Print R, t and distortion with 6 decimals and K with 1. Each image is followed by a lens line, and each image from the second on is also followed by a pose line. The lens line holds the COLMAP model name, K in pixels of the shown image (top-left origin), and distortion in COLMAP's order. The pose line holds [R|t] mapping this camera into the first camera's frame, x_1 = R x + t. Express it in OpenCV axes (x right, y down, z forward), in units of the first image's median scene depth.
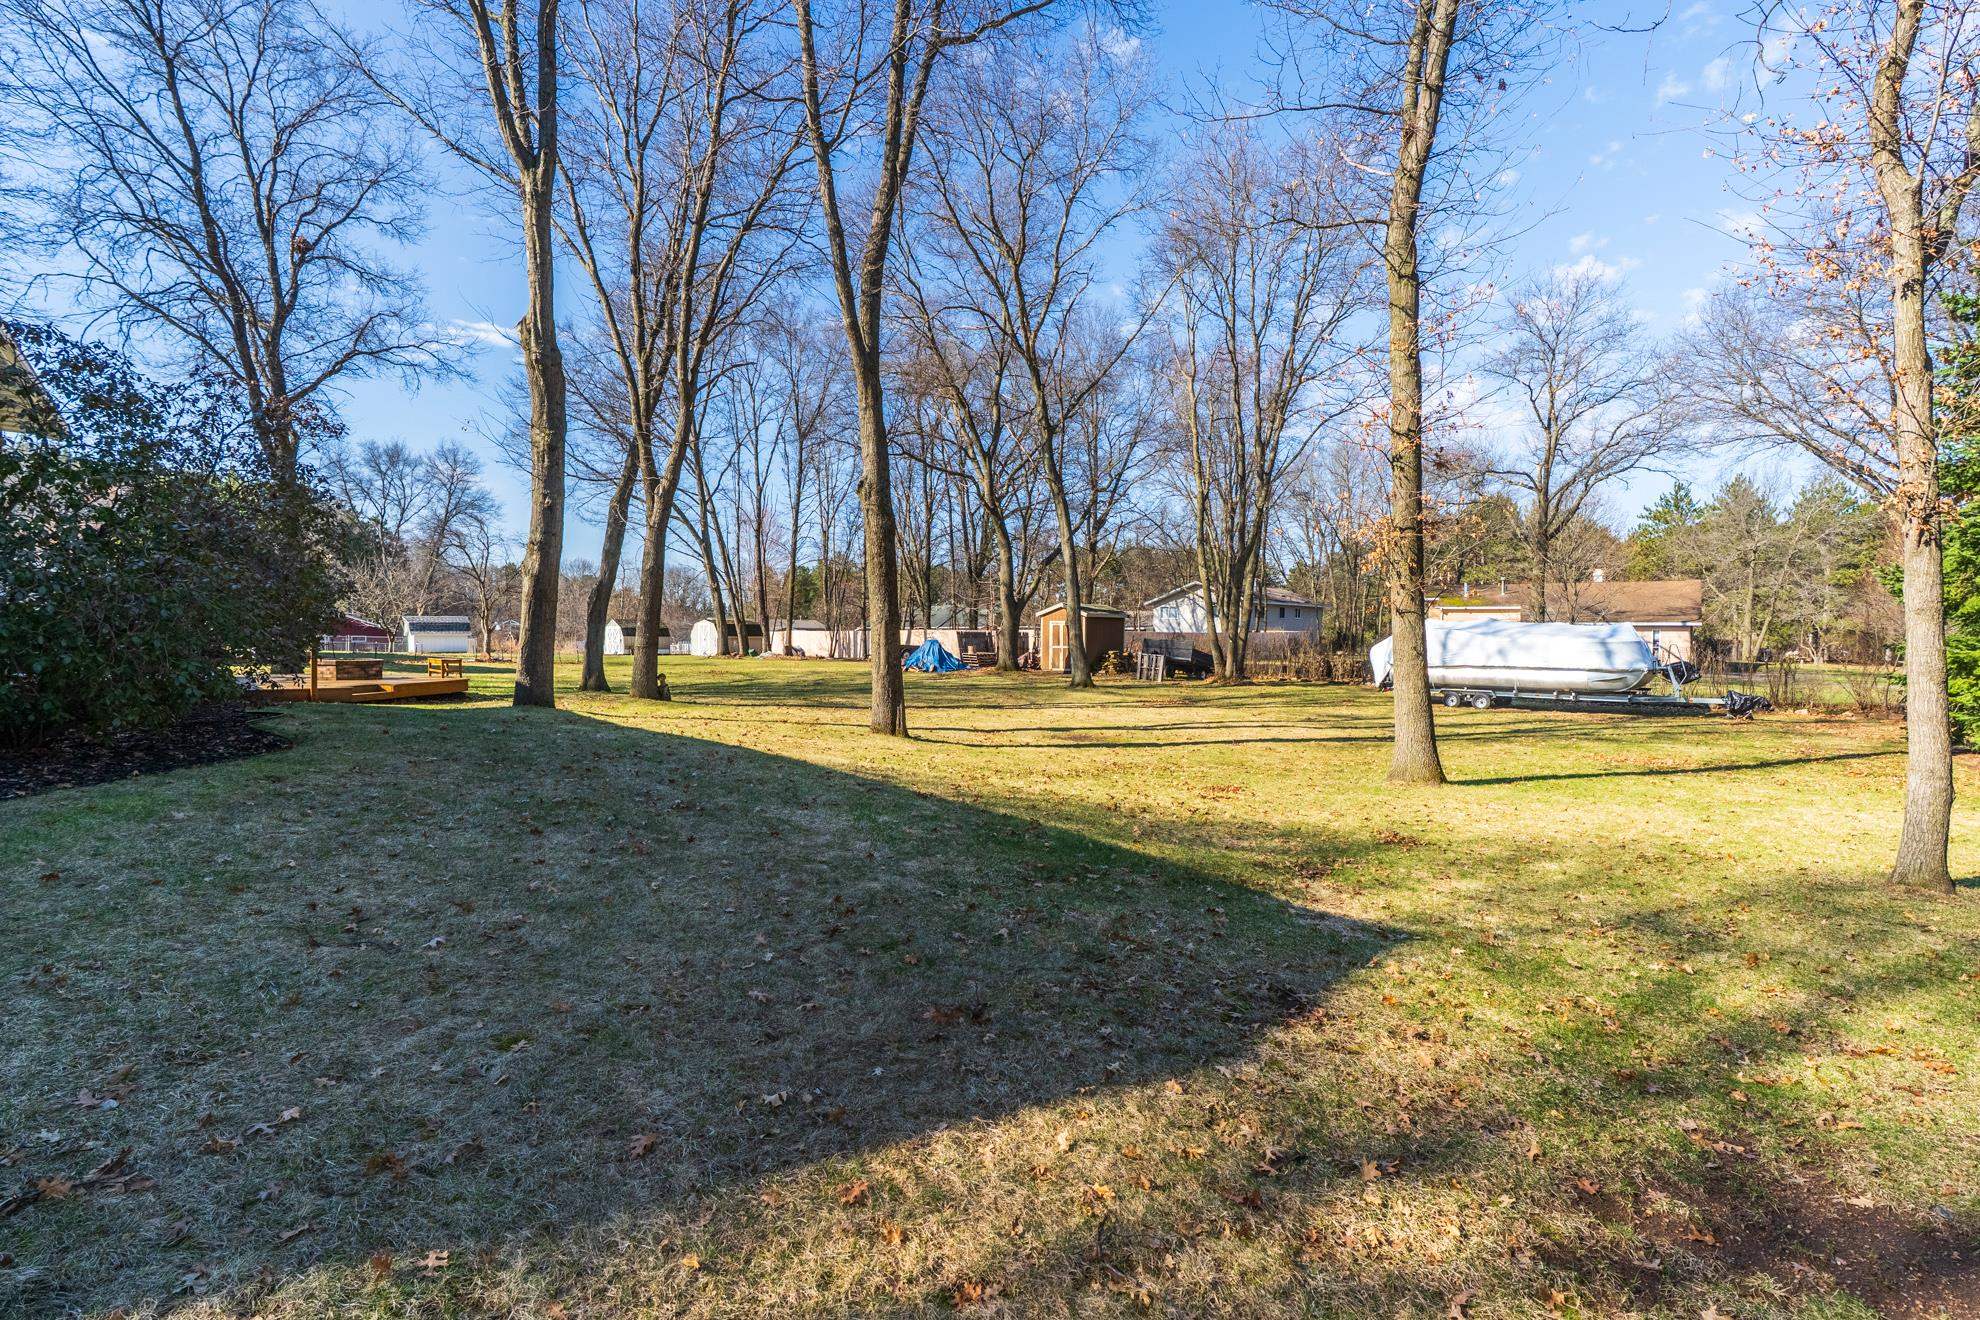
lens RADIAL K [[910.2, 0, 998.9], [0, 910.2, 663.3], [0, 0, 1]] dist [-0.003794, 0.000391]
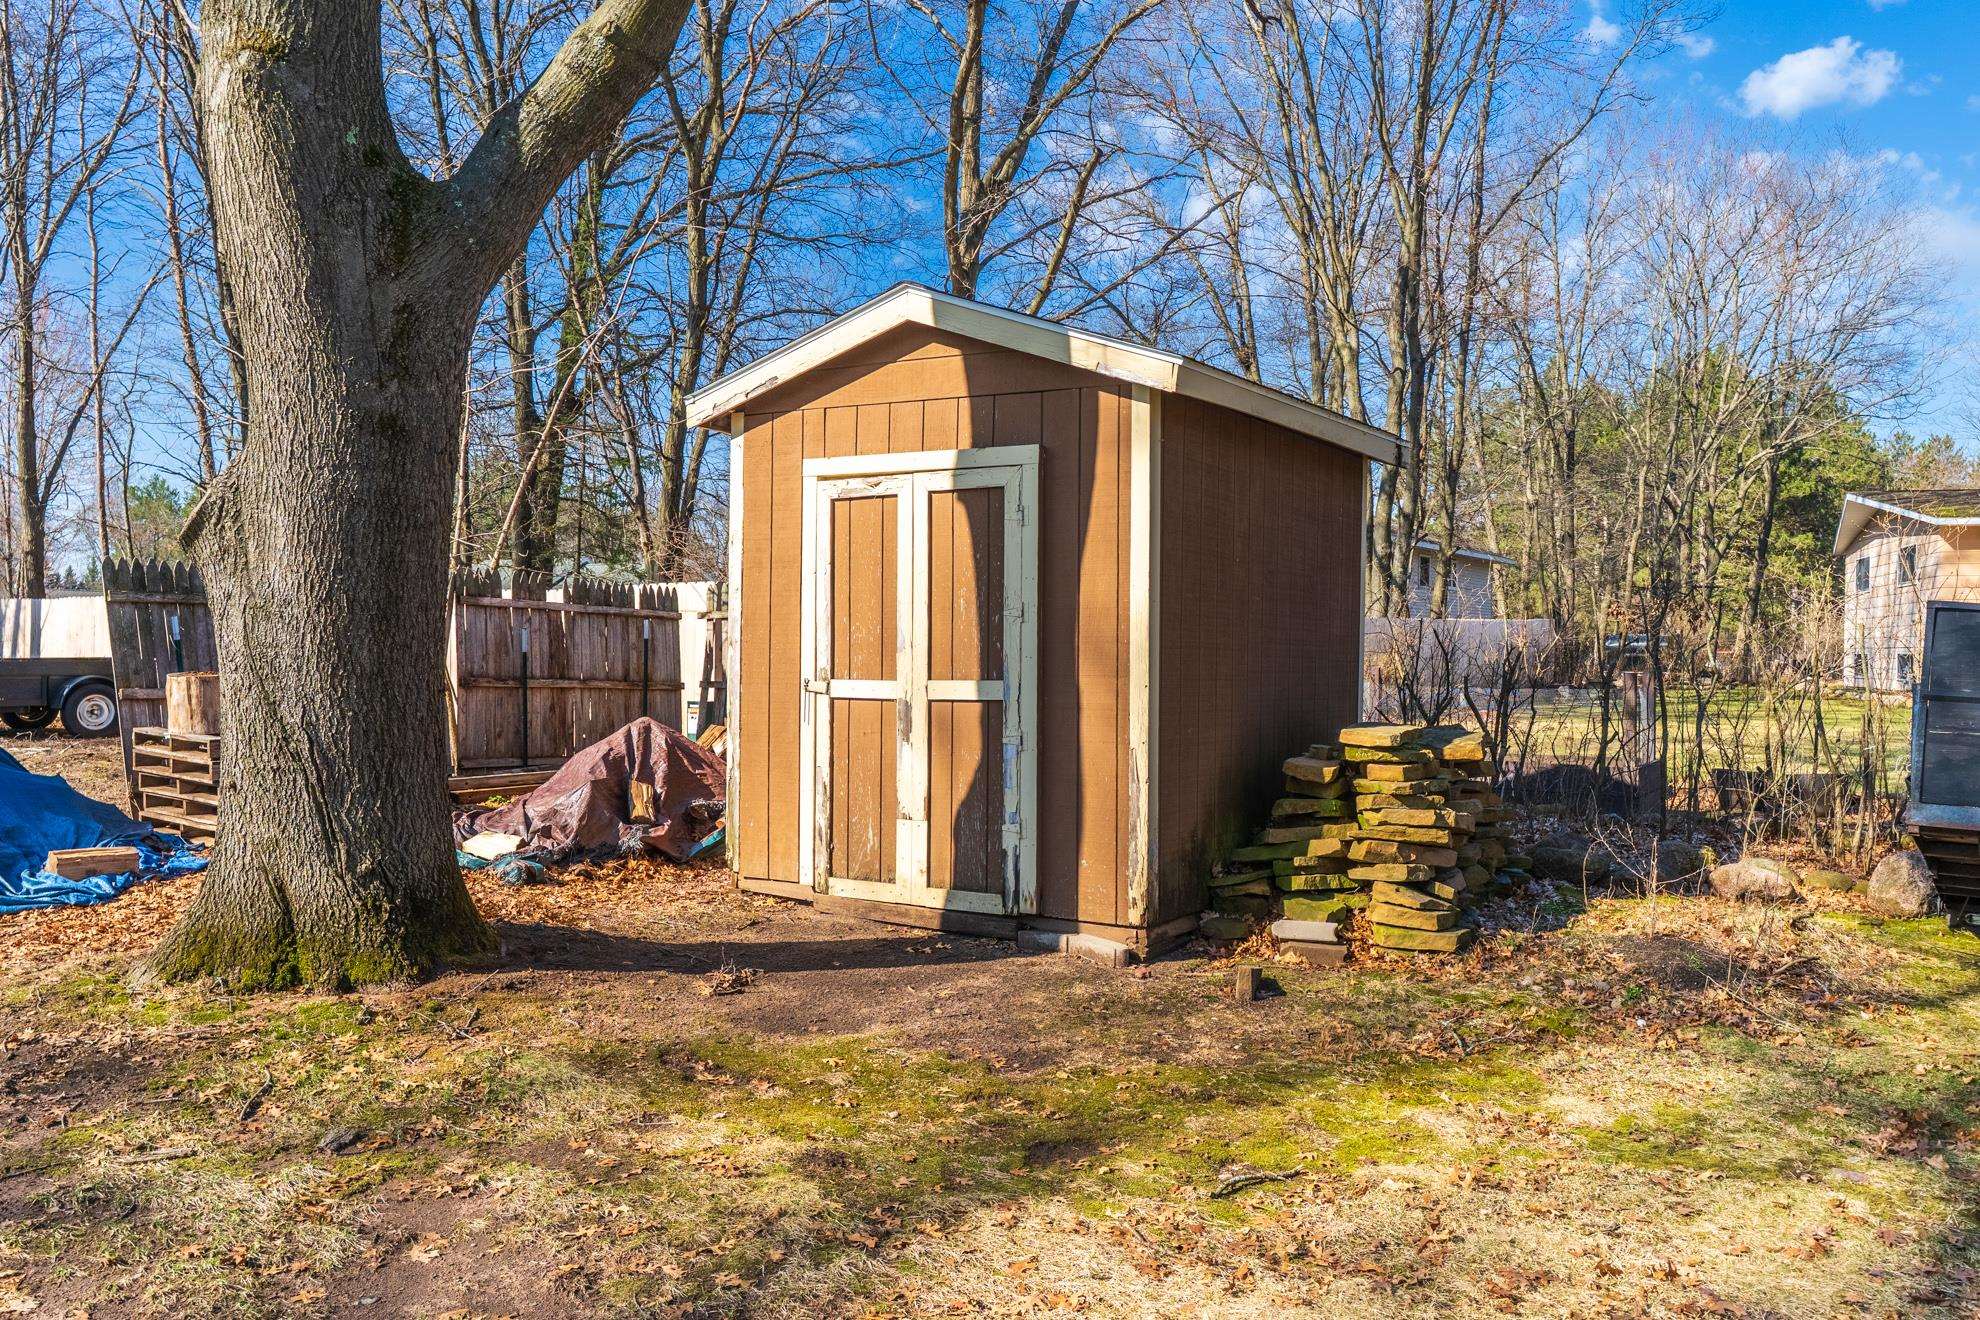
lens RADIAL K [[1526.4, 0, 990.0], [0, 1526.4, 660.0], [0, 0, 1]] dist [-0.000291, 0.000014]
pose [[0.981671, -0.002279, 0.190568, 0.034278], [0.006355, 0.999764, -0.020781, -0.013889], [-0.190476, 0.021611, 0.981454, 0.658723]]
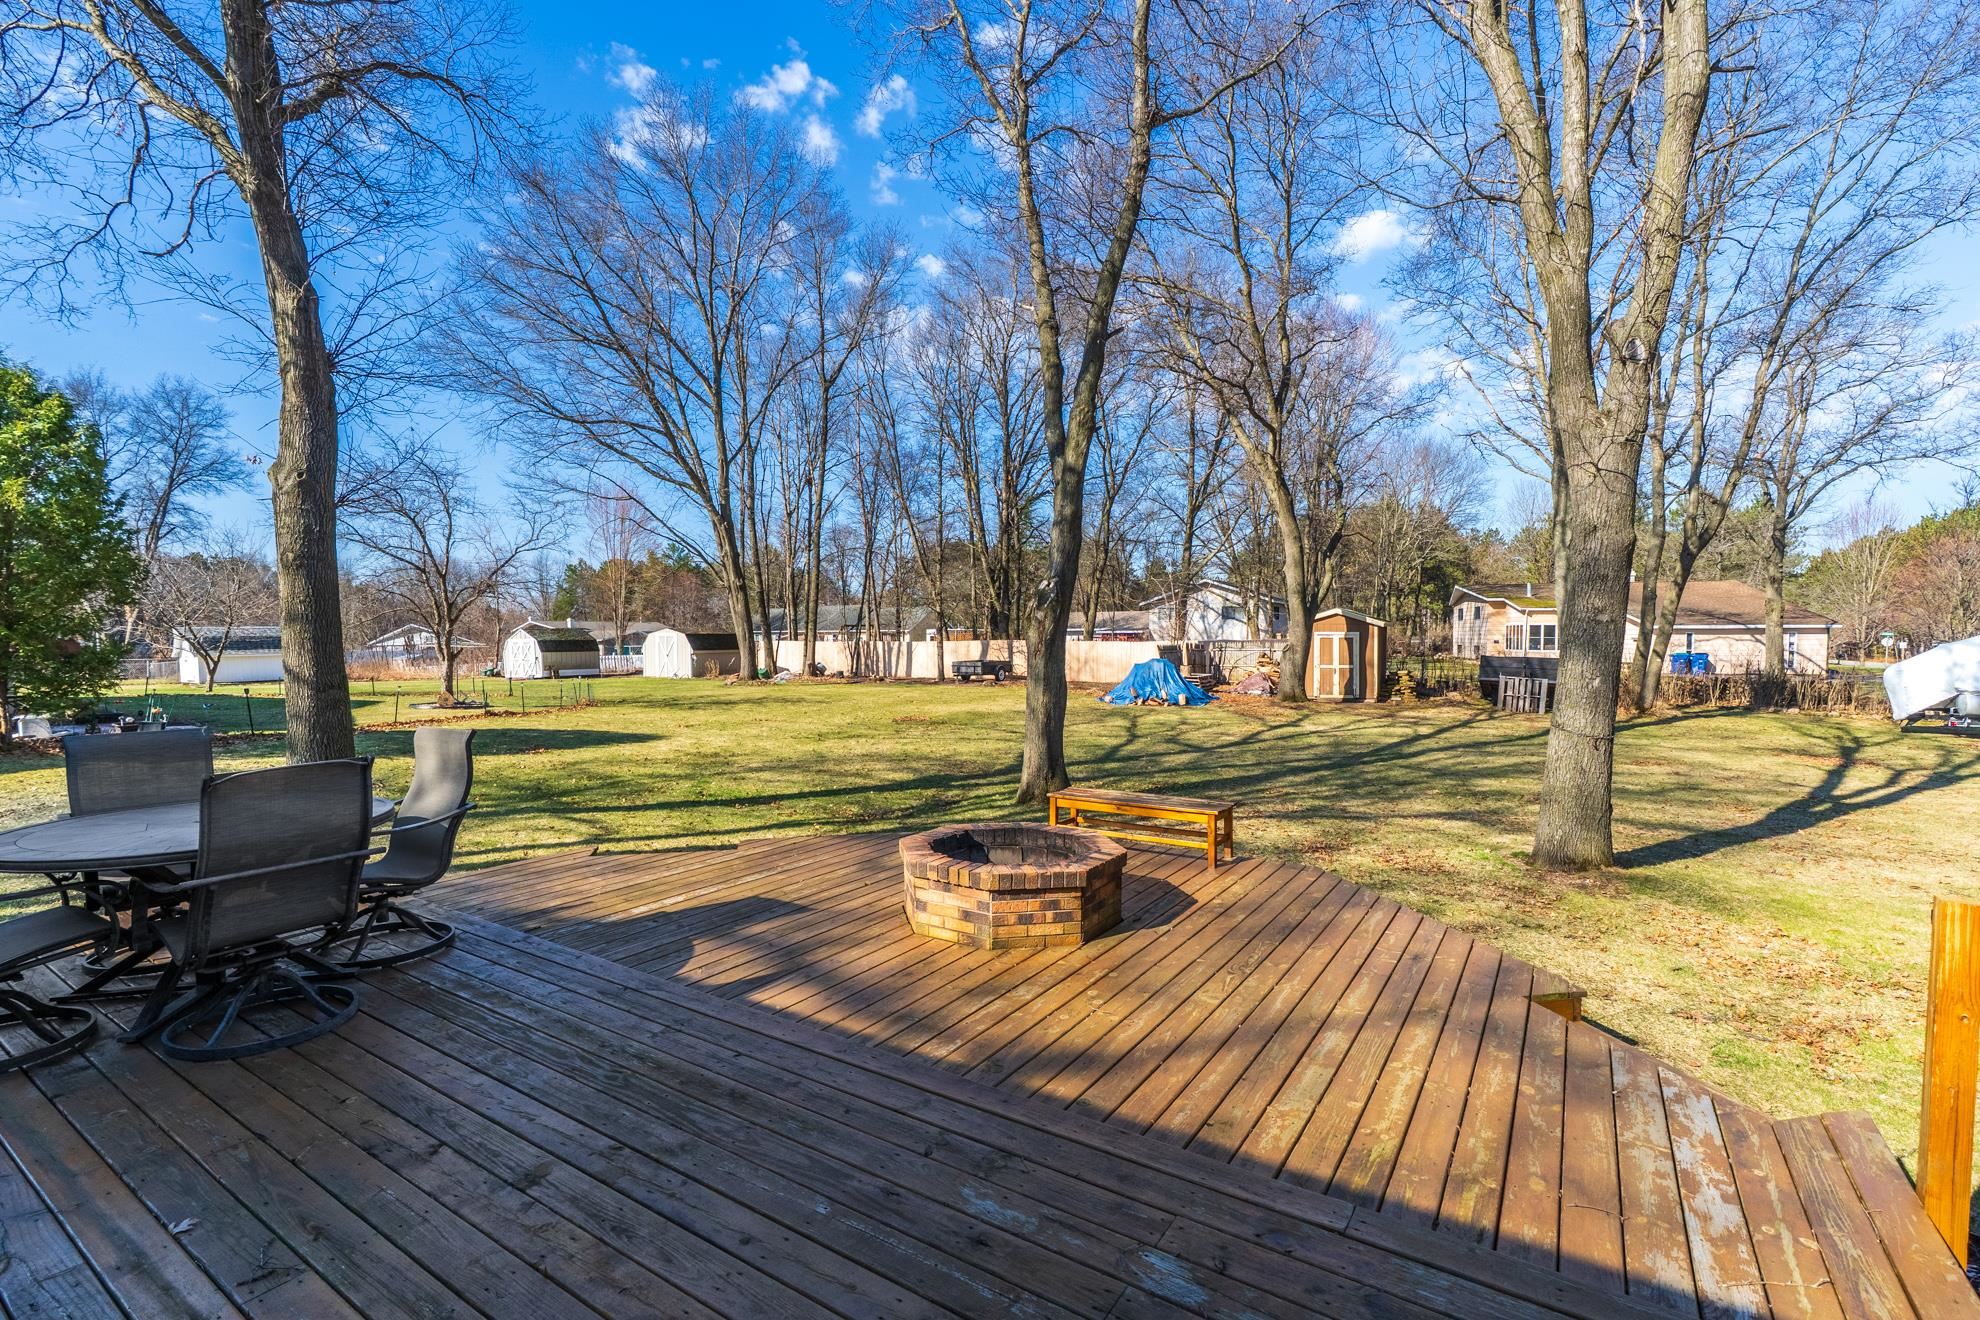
lens RADIAL K [[910.2, 0, 998.9], [0, 910.2, 663.3], [0, 0, 1]] dist [-0.003794, 0.000391]
pose [[0.969214, -0.016967, 0.245635, -0.301755], [0.016626, 0.999856, 0.003463, -0.021944], [-0.245658, 0.000727, 0.969356, 0.284478]]
